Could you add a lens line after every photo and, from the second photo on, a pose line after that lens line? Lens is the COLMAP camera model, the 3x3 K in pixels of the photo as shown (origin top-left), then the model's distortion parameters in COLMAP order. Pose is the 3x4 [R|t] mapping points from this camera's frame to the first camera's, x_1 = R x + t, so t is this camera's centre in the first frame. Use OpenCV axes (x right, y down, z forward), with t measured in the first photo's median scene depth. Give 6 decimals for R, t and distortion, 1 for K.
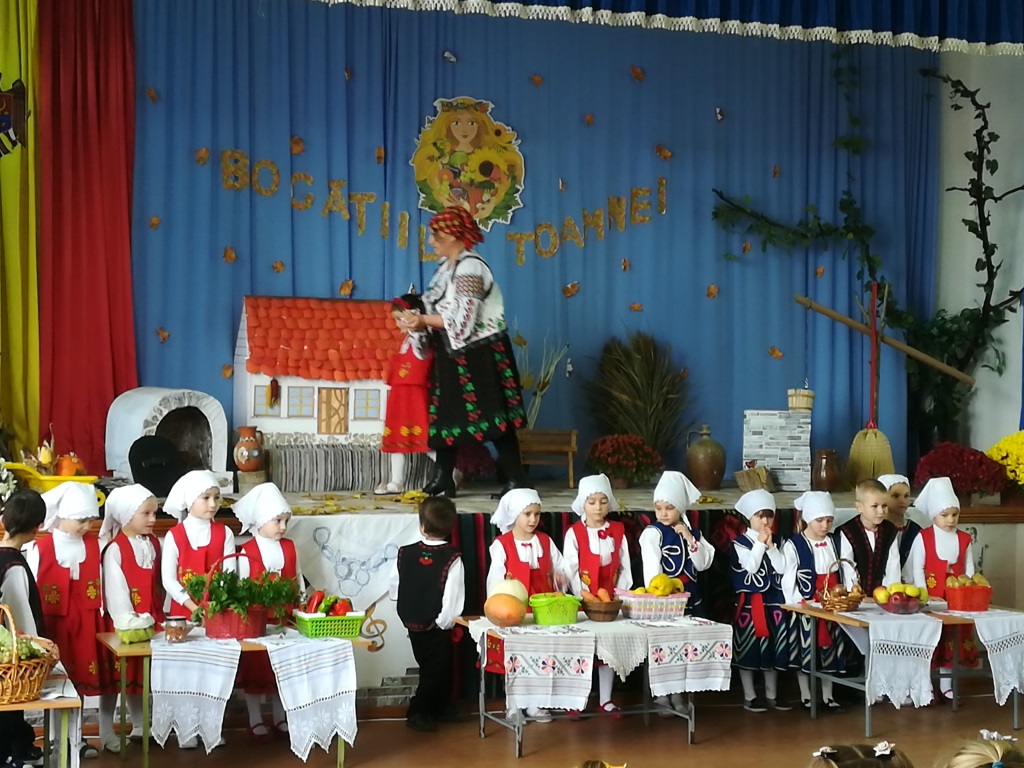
lens RADIAL K [[1885.3, 0, 582.4], [0, 1885.3, 386.6], [0, 0, 1]] dist [0.089242, 0.000000]
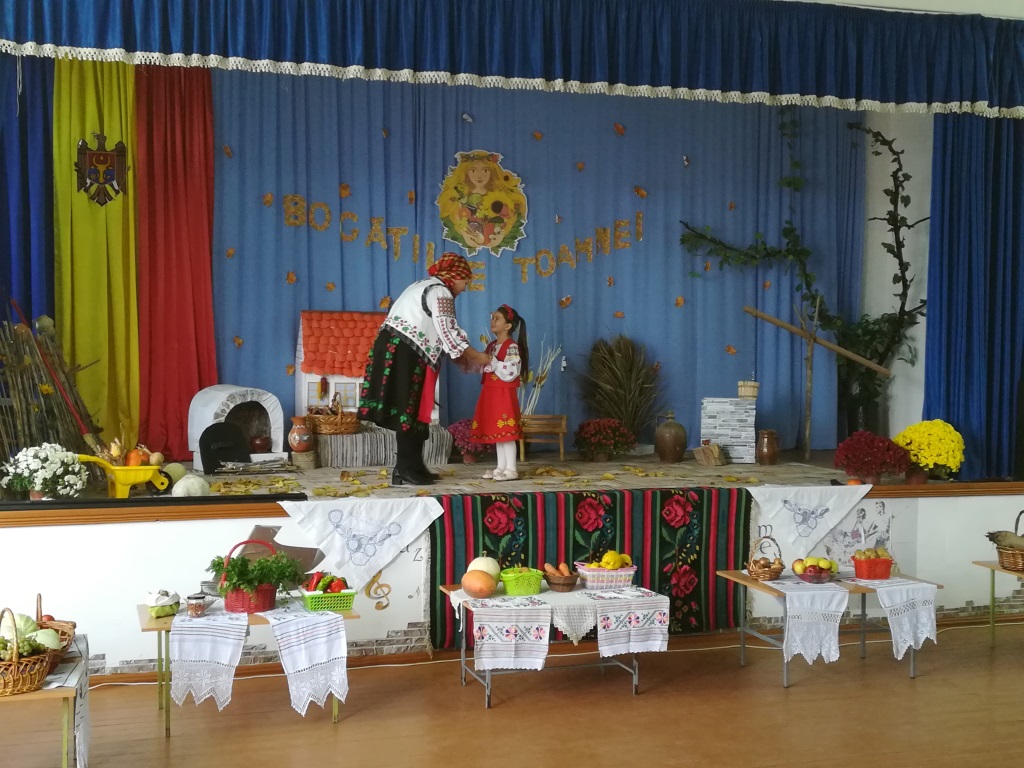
lens RADIAL K [[1266.8, 0, 580.4], [0, 1266.8, 363.1], [0, 0, 1]] dist [0.069374, 0.000000]
pose [[0.998071, 0.000505, -0.062086, 0.060261], [0.001281, 0.999587, 0.028715, -0.037205], [0.062075, -0.028739, 0.997658, 0.162399]]
